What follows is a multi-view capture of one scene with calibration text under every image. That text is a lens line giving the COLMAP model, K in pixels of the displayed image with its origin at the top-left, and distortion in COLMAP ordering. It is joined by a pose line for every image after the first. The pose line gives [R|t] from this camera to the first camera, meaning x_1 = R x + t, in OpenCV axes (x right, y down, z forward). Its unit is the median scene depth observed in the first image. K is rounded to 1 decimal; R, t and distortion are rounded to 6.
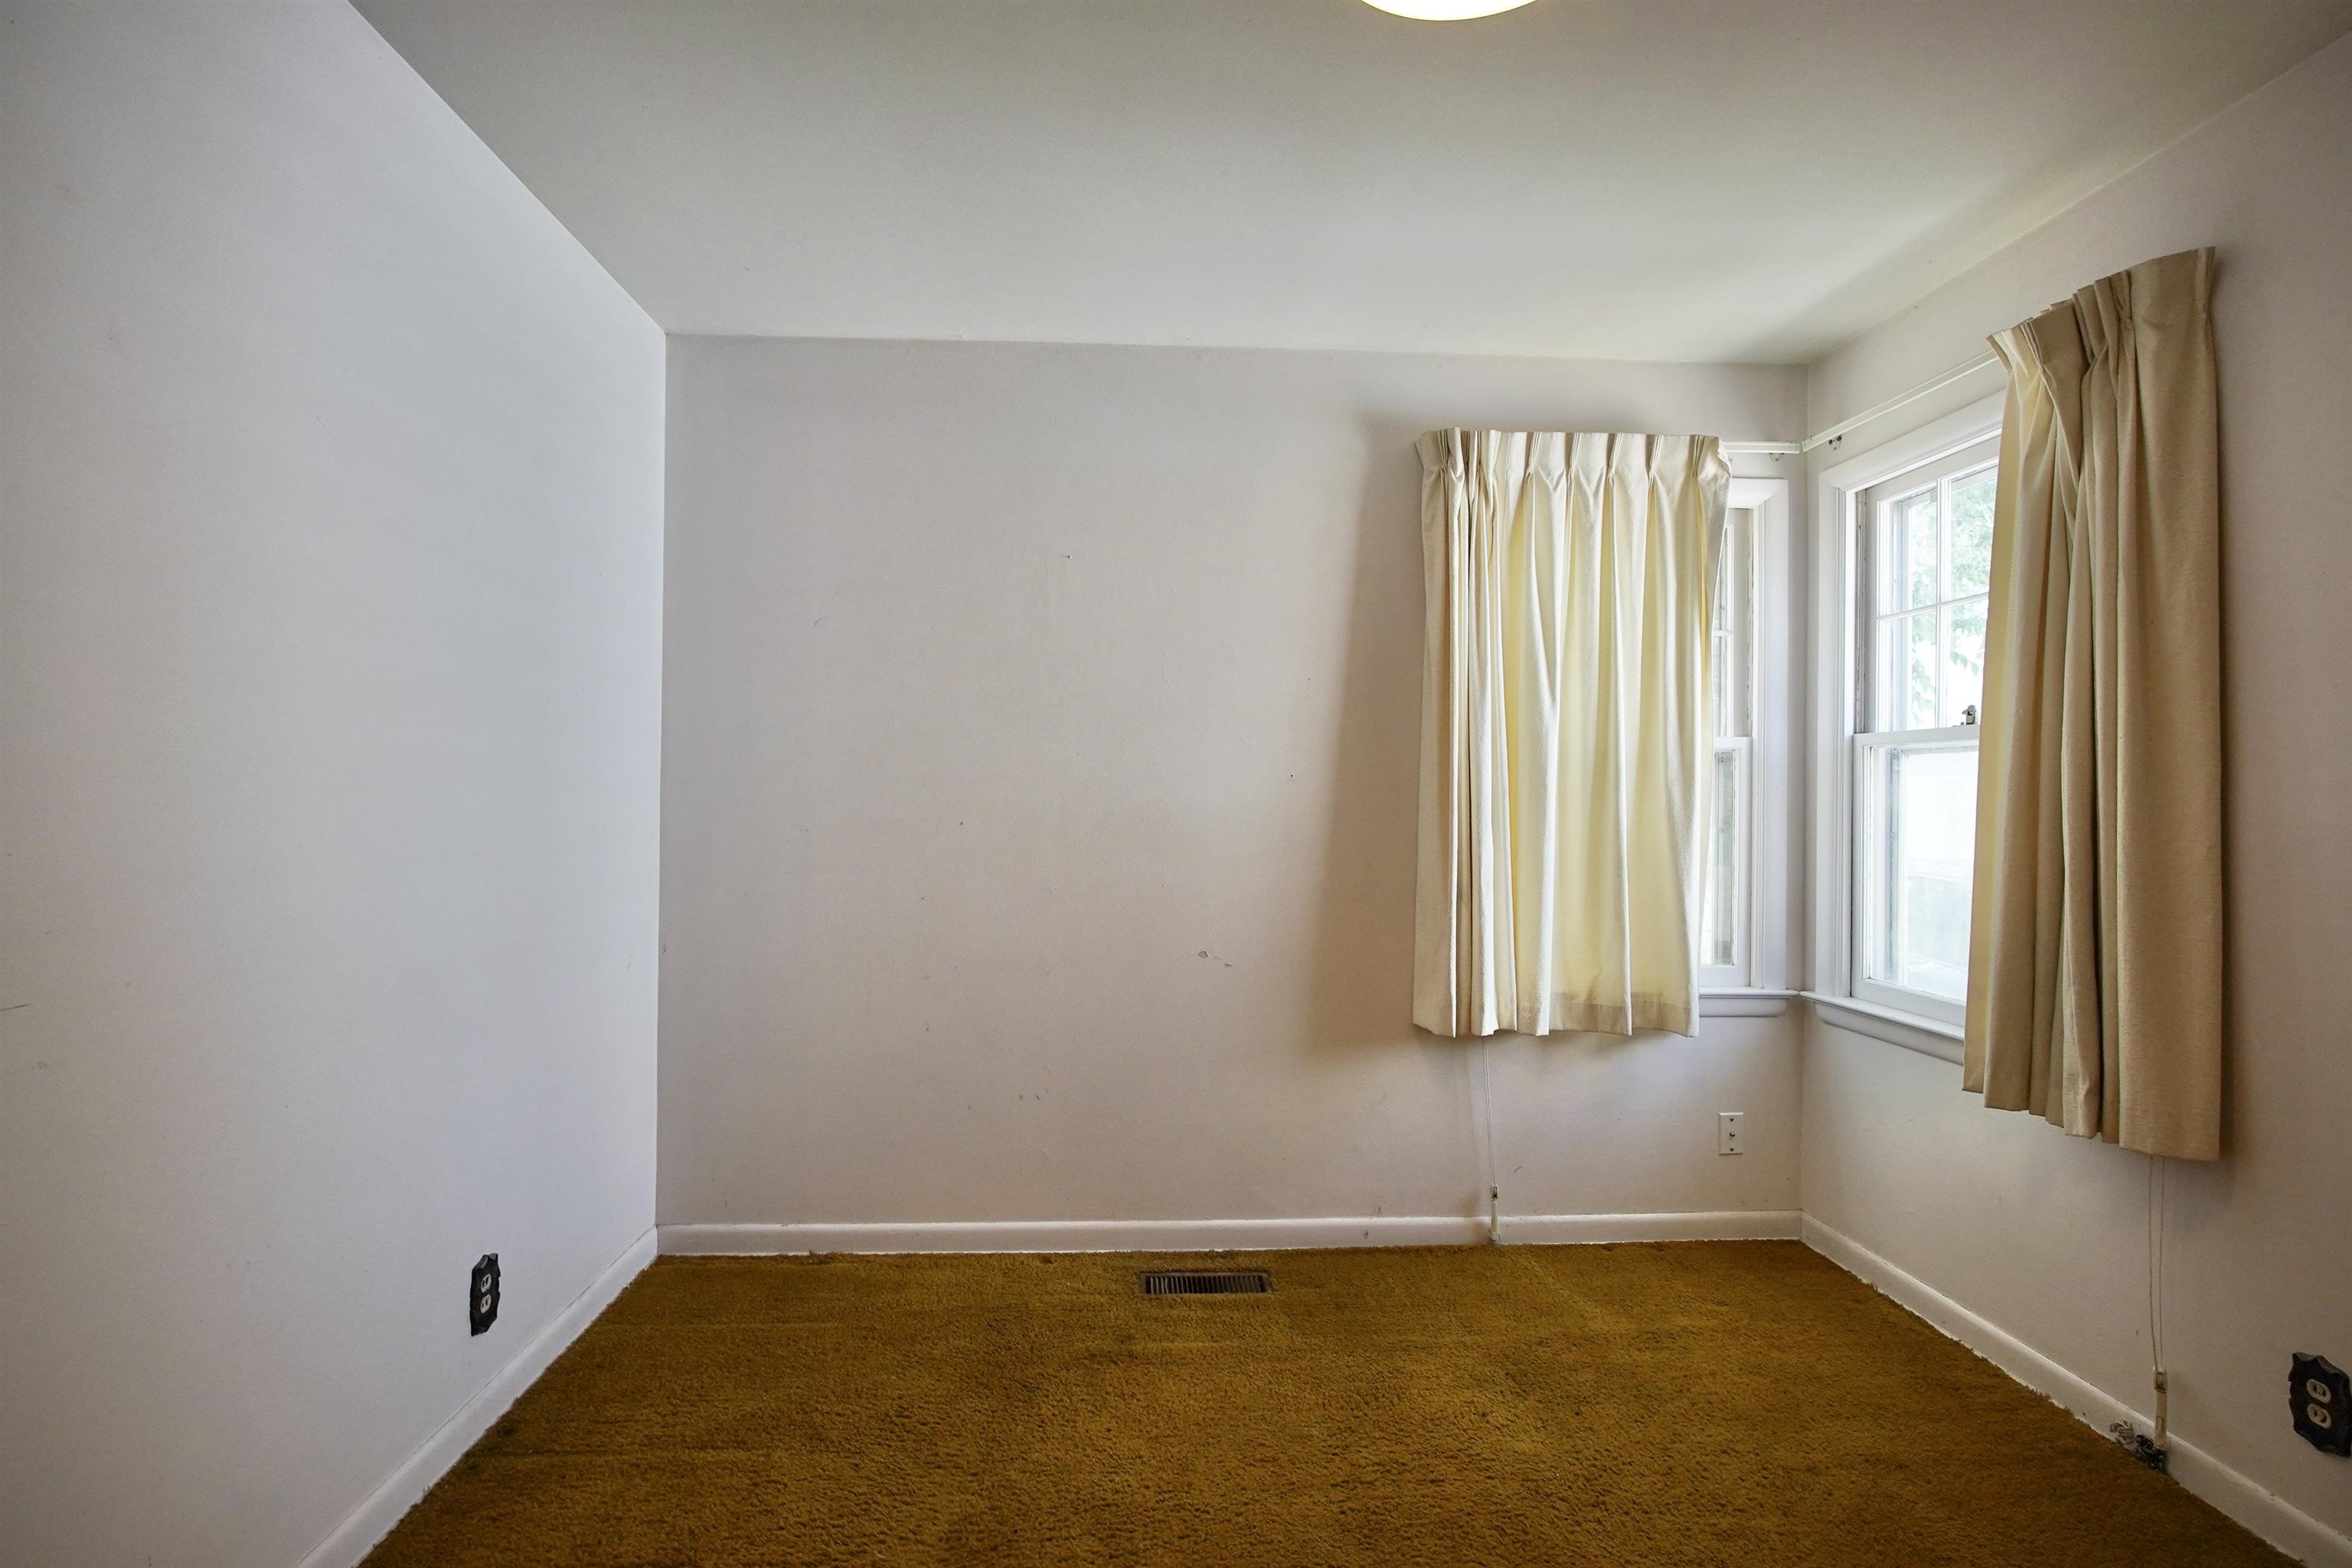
lens RADIAL K [[1079.2, 0, 1174.4], [0, 1079.2, 777.3], [0, 0, 1]] dist [-0.022710, 0.010813]
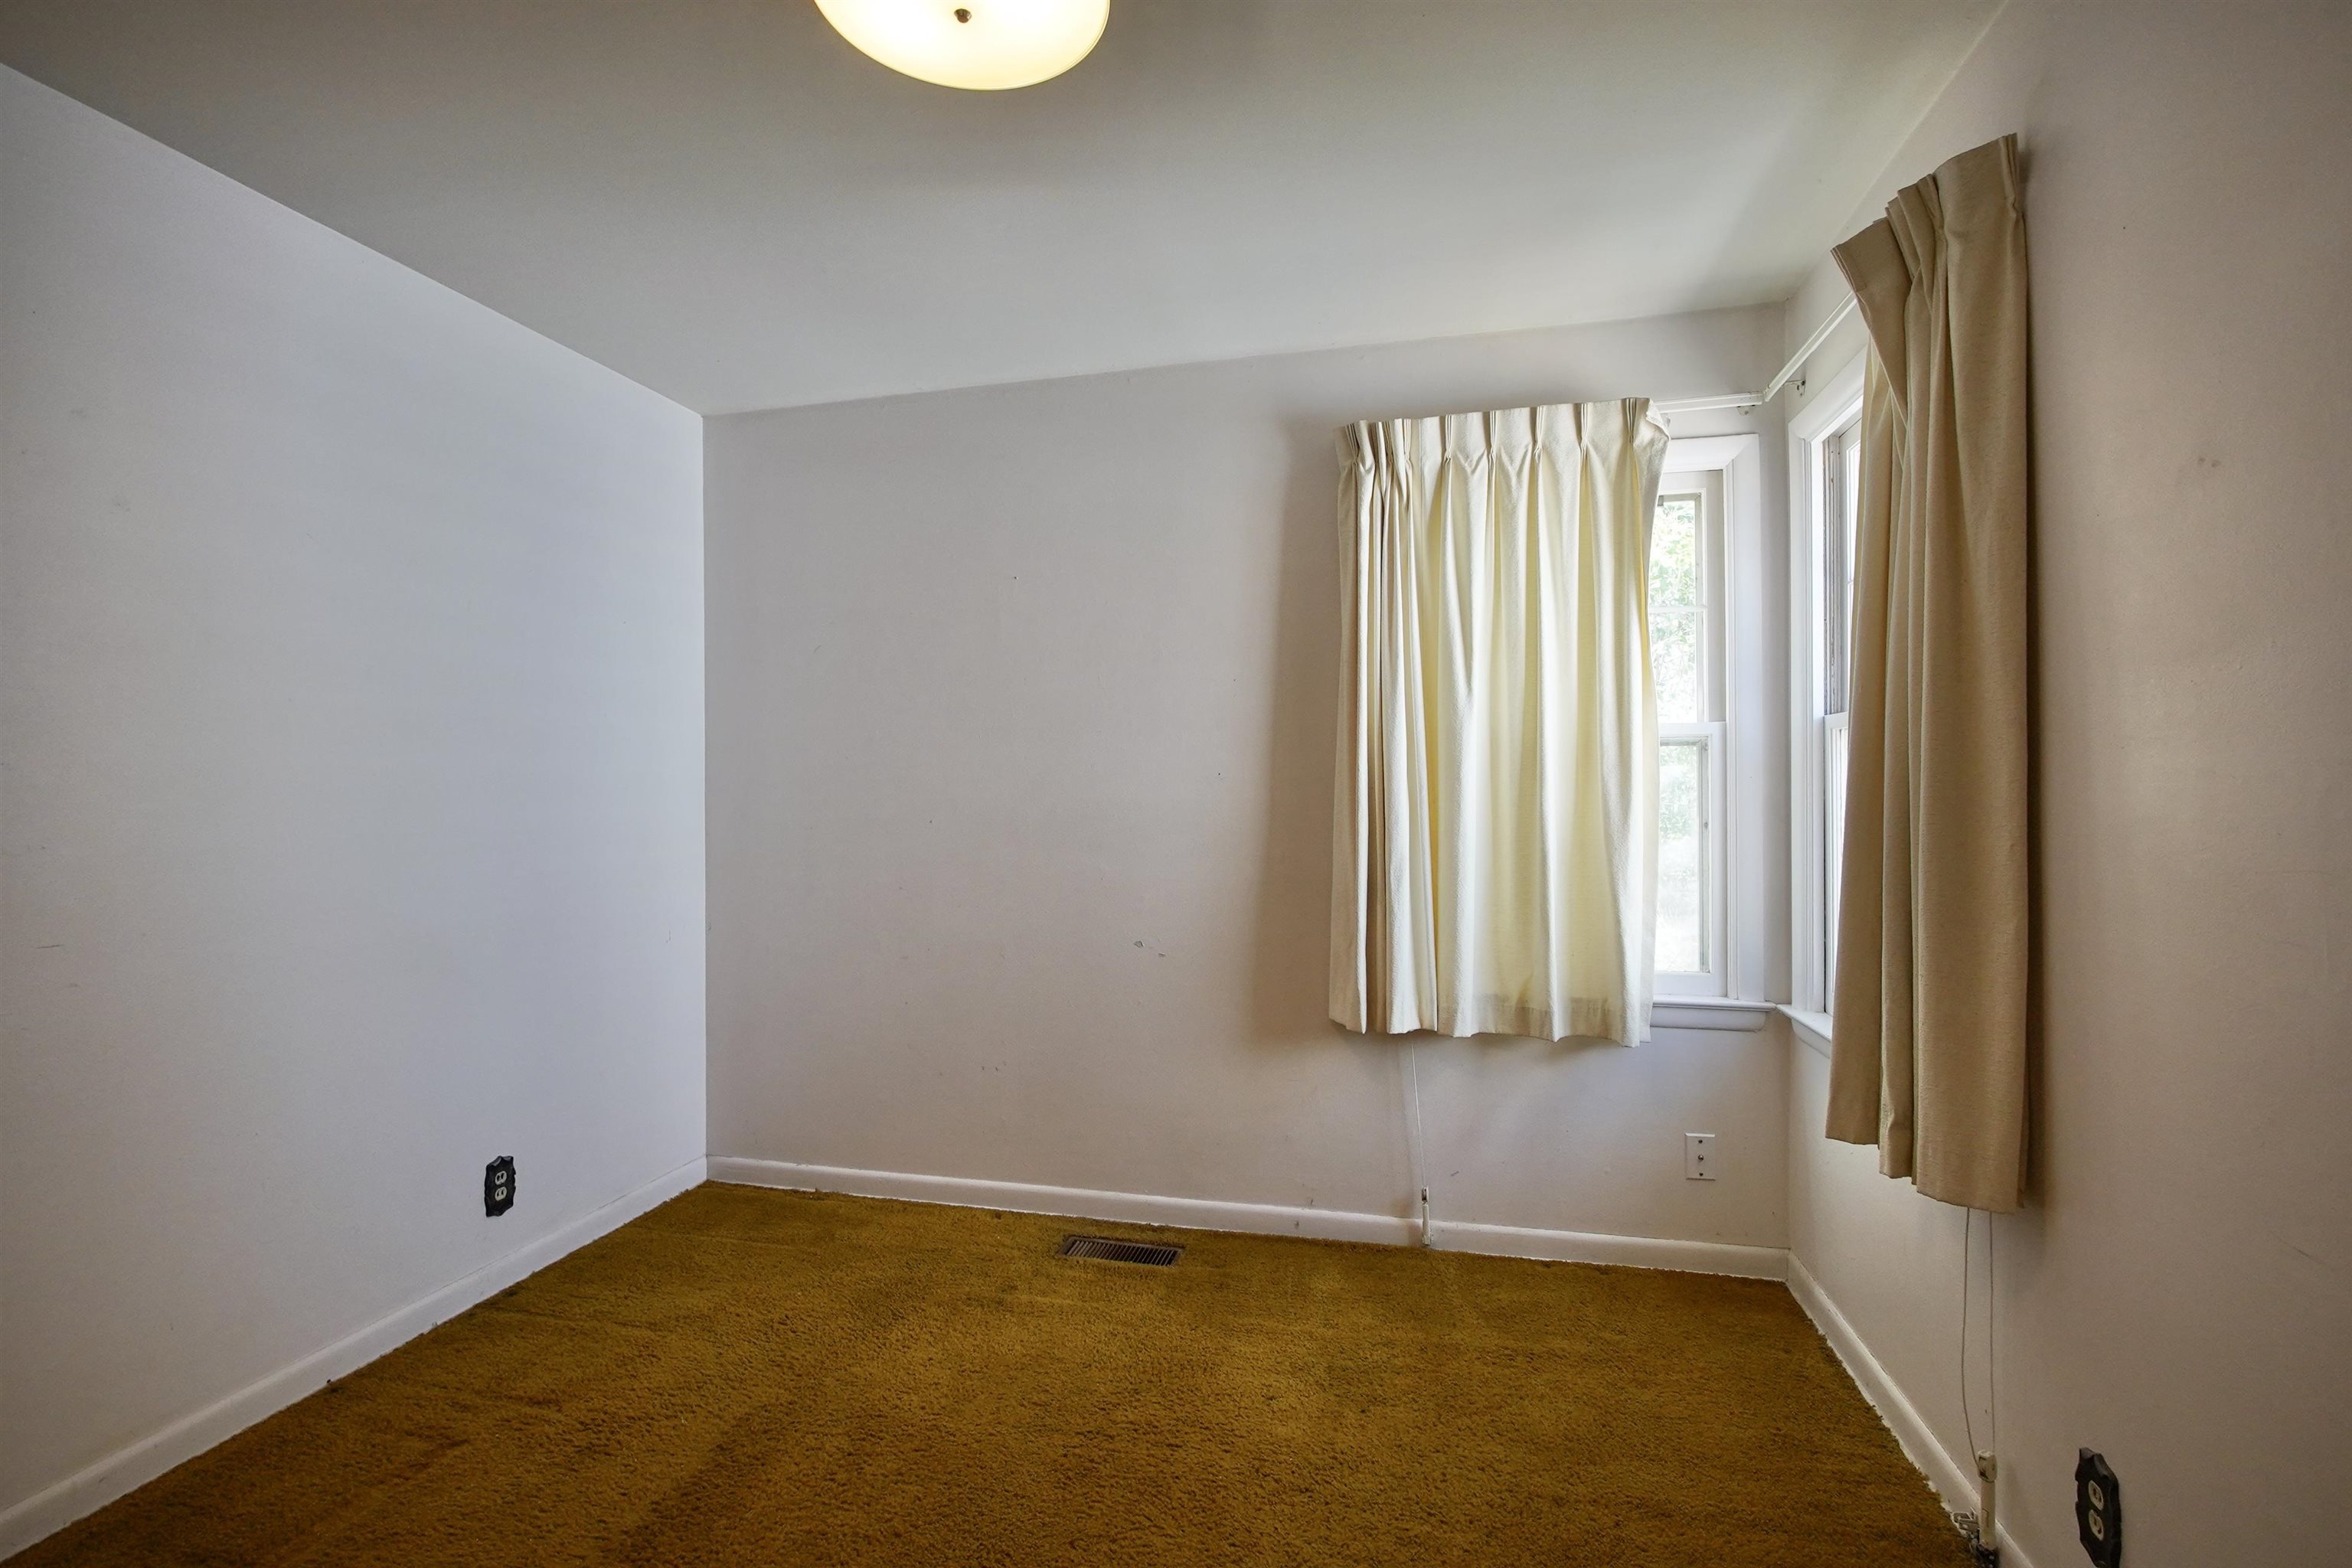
lens RADIAL K [[1079.2, 0, 1174.4], [0, 1079.2, 777.3], [0, 0, 1]] dist [-0.022710, 0.010813]
pose [[0.956543, -0.016995, -0.291097, 0.376827], [0.018494, 0.999826, 0.002398, -0.001564], [0.291005, -0.007677, 0.956691, -0.002172]]
